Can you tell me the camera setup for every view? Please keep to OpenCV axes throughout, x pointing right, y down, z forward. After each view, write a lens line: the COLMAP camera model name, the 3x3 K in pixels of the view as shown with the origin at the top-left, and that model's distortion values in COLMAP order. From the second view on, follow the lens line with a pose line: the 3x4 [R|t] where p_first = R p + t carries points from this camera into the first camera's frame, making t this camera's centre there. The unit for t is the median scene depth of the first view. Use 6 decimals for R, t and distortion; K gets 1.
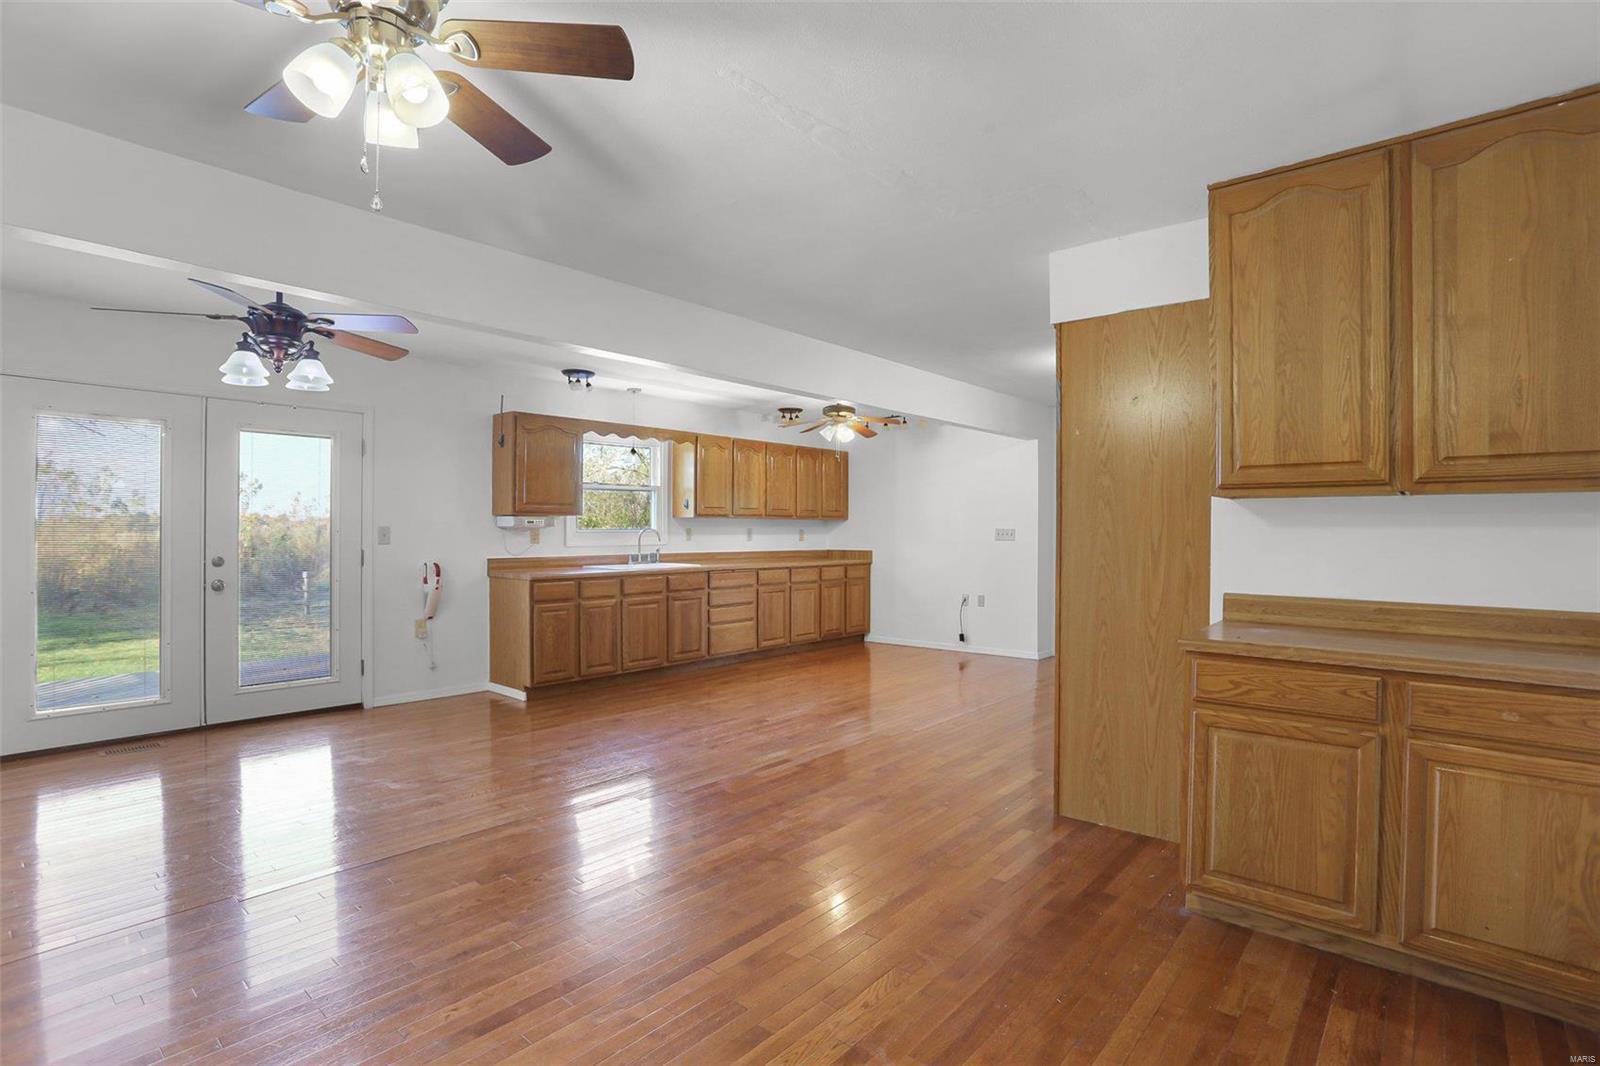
lens RADIAL K [[777.5, 0, 791.8], [0, 777.5, 536.2], [0, 0, 1]] dist [-0.056972, 0.012693]
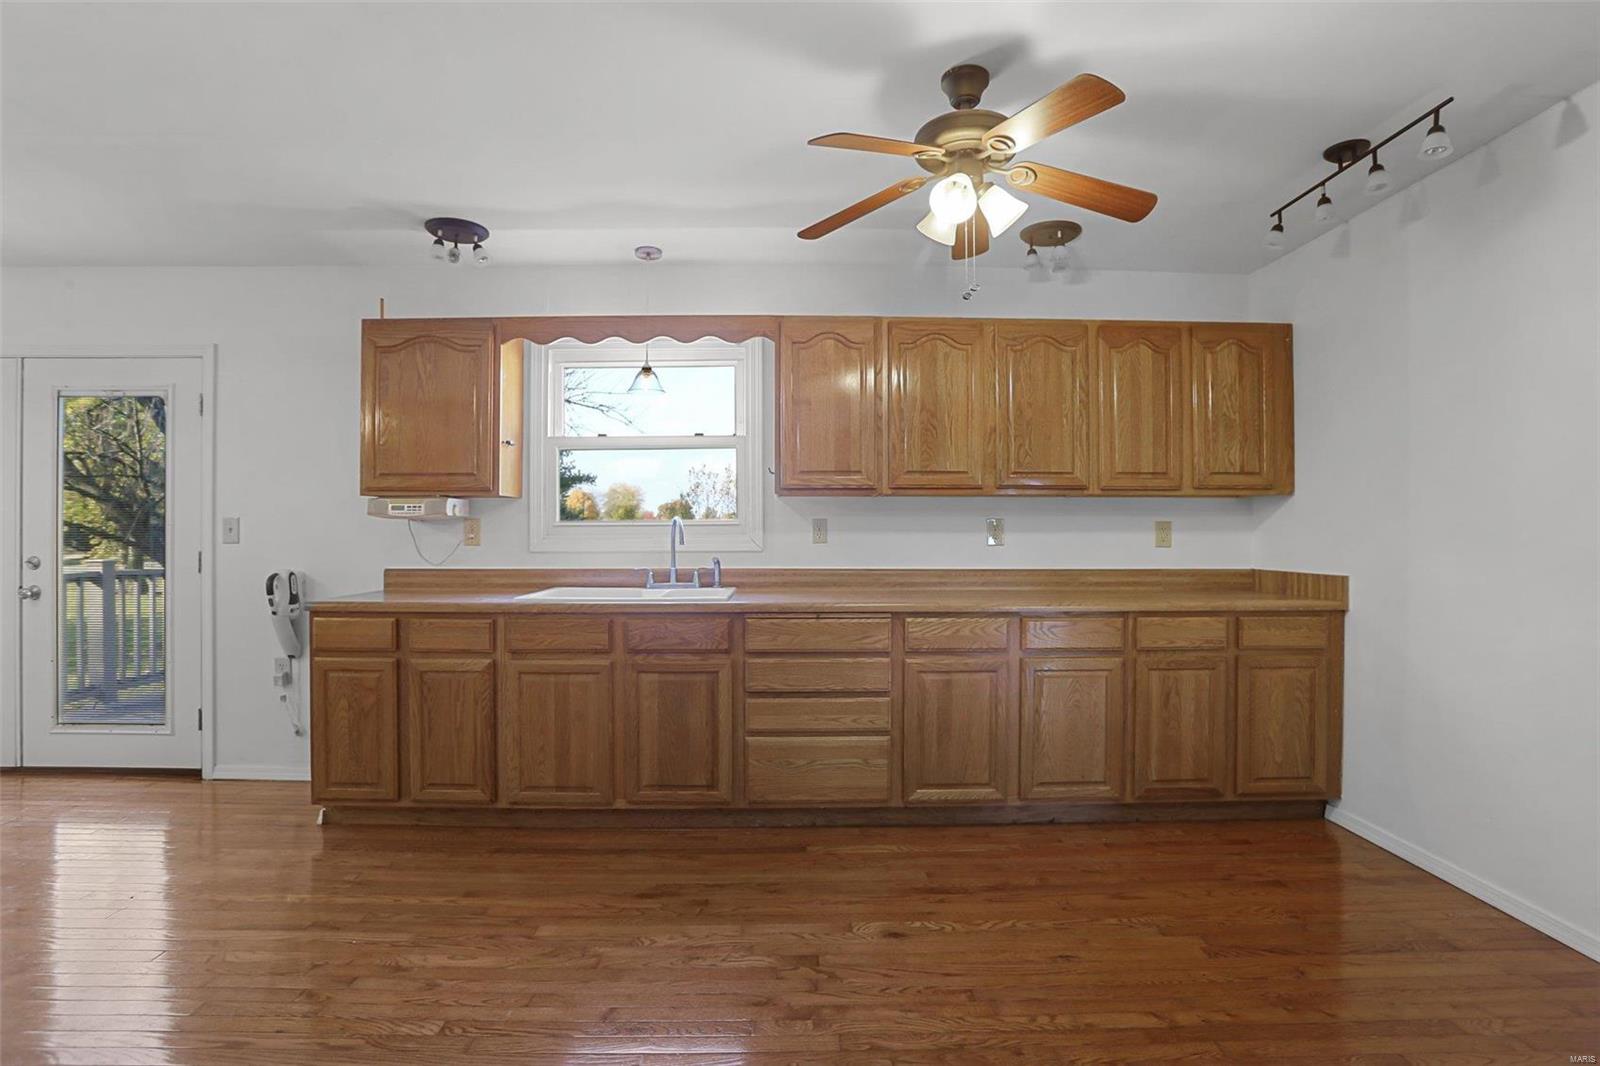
lens RADIAL K [[777.5, 0, 800.7], [0, 777.5, 532.8], [0, 0, 1]] dist [-0.056972, 0.012693]
pose [[0.673258, -0.002066, -0.739405, 0.241059], [-0.005216, 0.999958, -0.007543, 0.002473], [0.739389, 0.008936, 0.673219, 0.715445]]
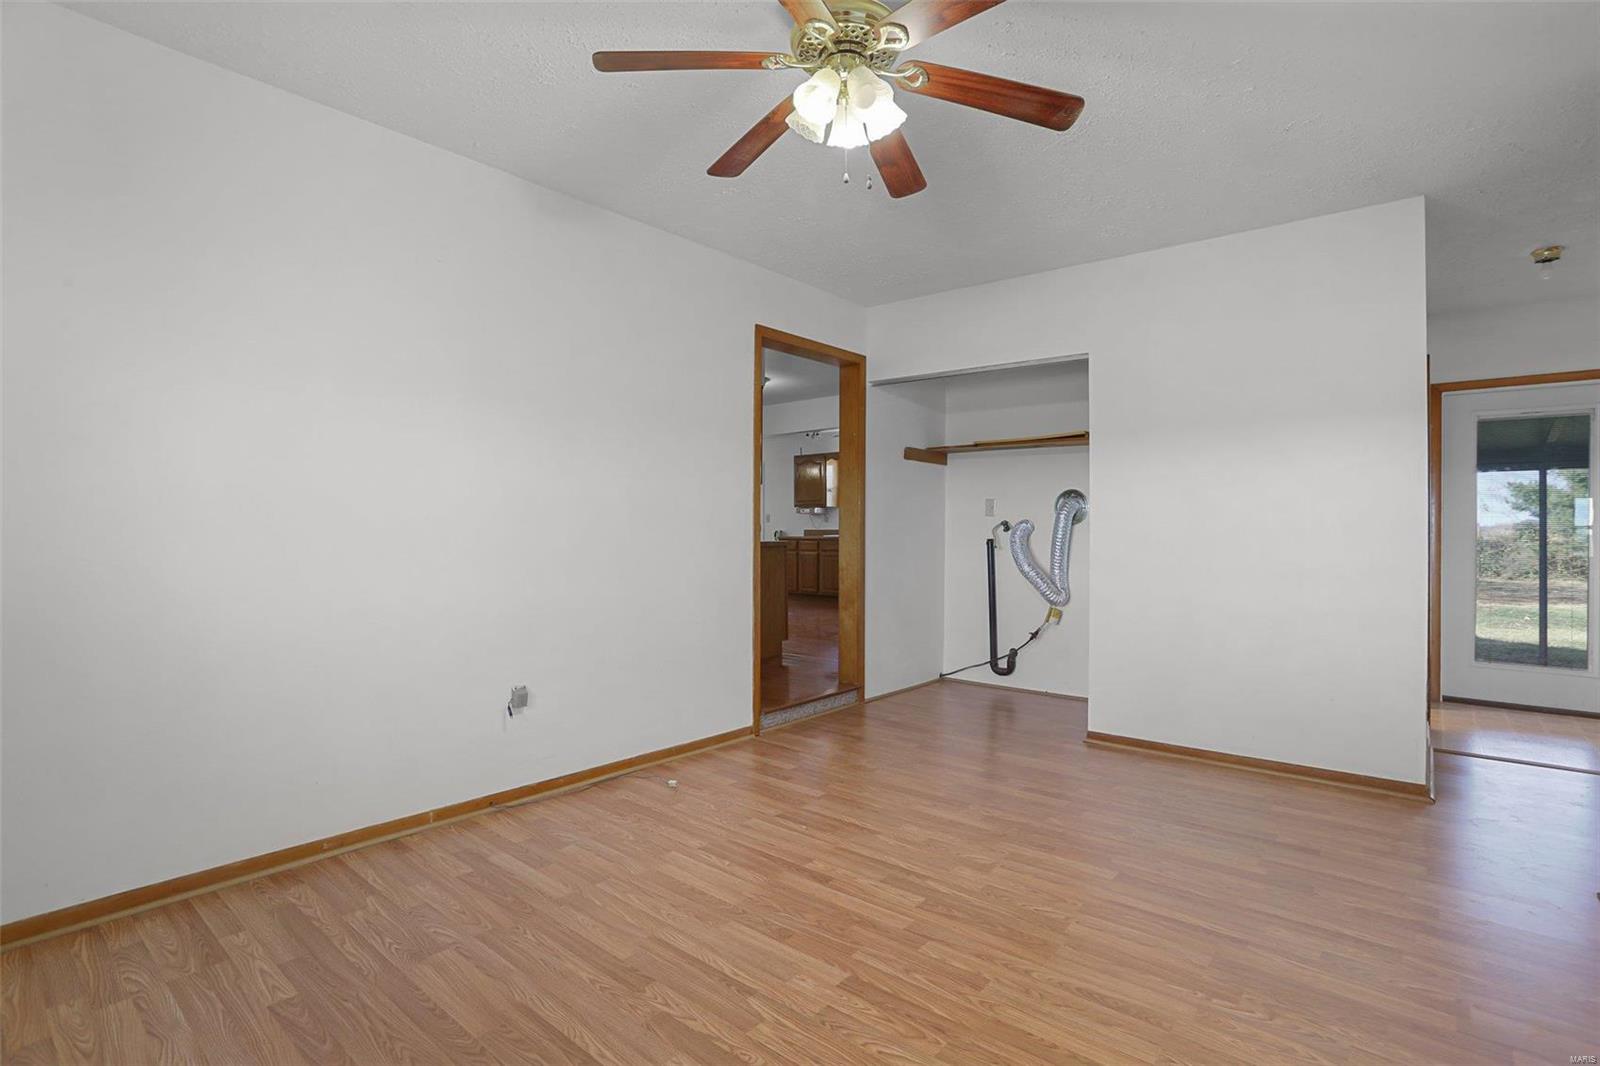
lens RADIAL K [[777.5, 0, 793.7], [0, 777.5, 531.3], [0, 0, 1]] dist [-0.056972, 0.012693]
pose [[0.024895, -0.001765, -0.999689, 1.387485], [-0.008554, 0.999961, -0.001979, 0.032423], [0.999653, 0.008601, 0.024879, 0.791282]]
